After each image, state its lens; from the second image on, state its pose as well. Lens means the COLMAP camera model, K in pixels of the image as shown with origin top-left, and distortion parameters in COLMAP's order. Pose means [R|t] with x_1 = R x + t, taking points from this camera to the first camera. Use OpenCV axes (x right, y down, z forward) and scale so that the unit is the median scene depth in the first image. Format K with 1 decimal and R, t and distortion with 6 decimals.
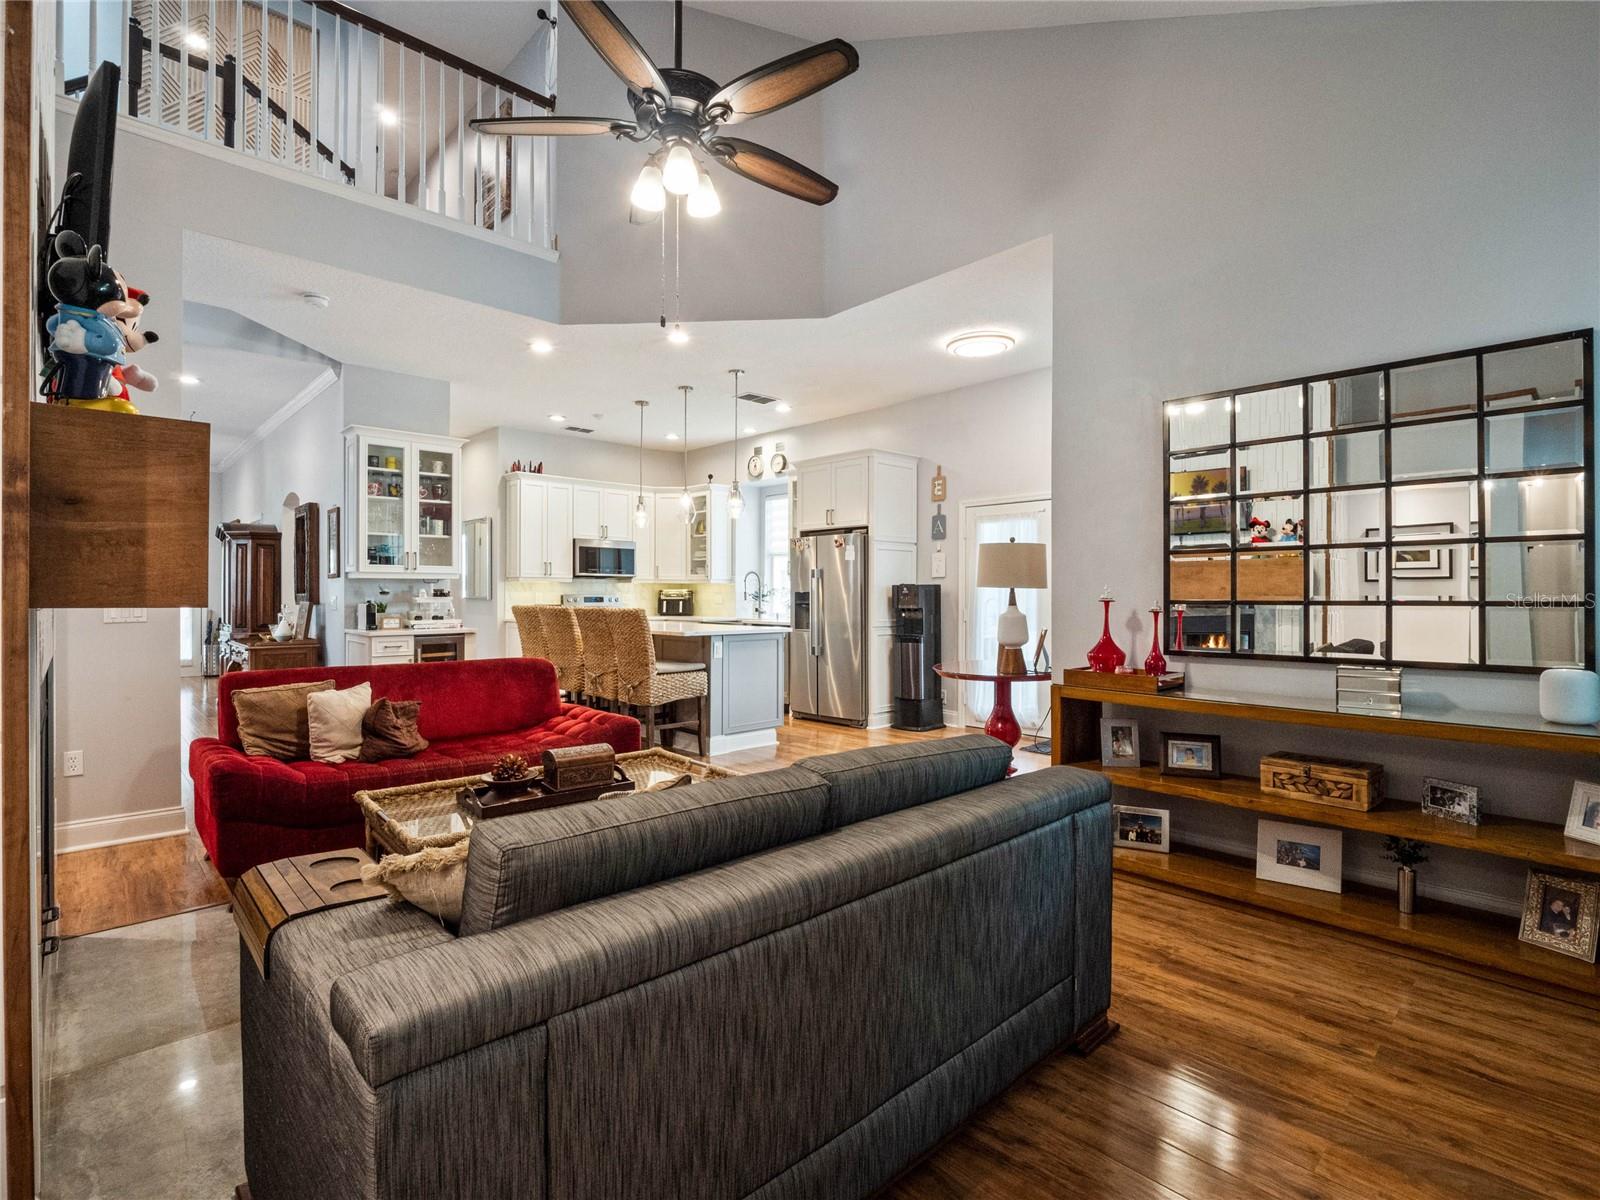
lens RADIAL K [[781.9, 0, 807.9], [0, 781.9, 600.2], [0, 0, 1]] dist [-0.014738, -0.000232]
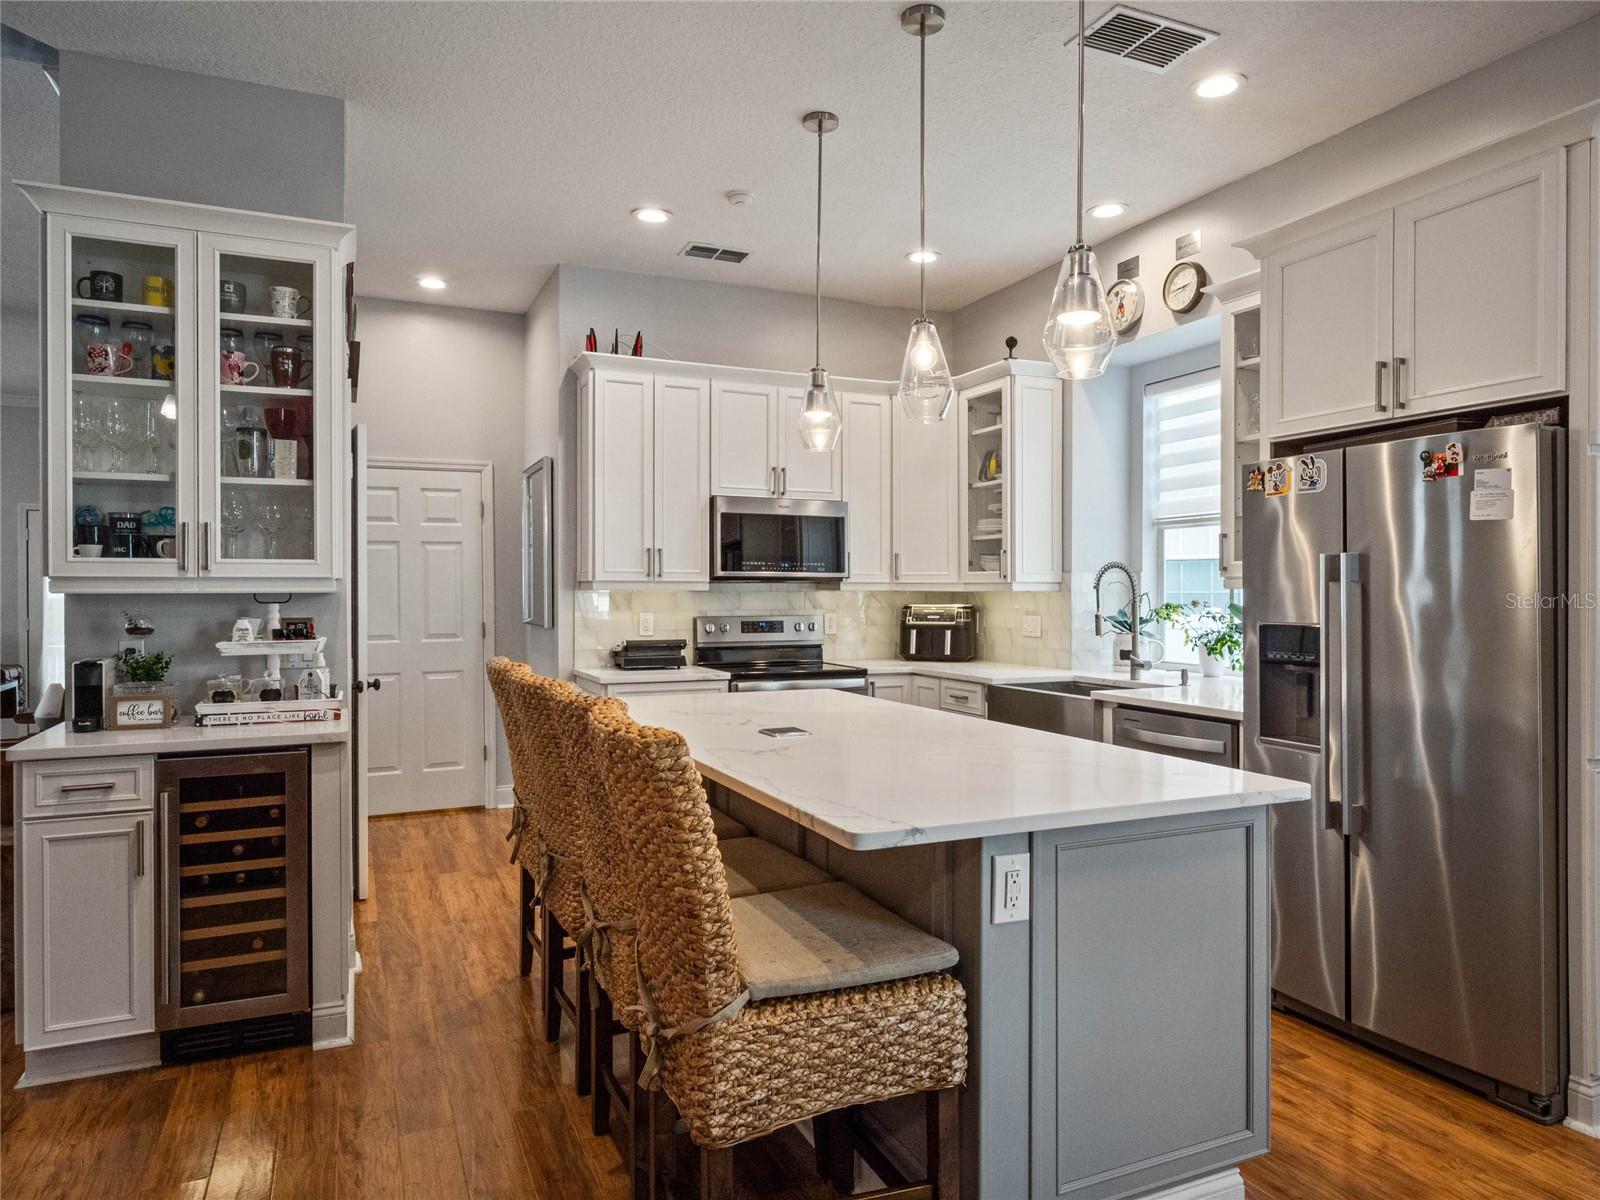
lens RADIAL K [[1031.6, 0, 807.2], [0, 1031.6, 598.2], [0, 0, 1]] dist [-0.003237, 0.000035]
pose [[0.943929, -0.000201, -0.330149, -0.045627], [-0.000672, 0.999997, -0.002531, -0.017278], [0.330148, 0.002611, 0.943926, 0.446267]]
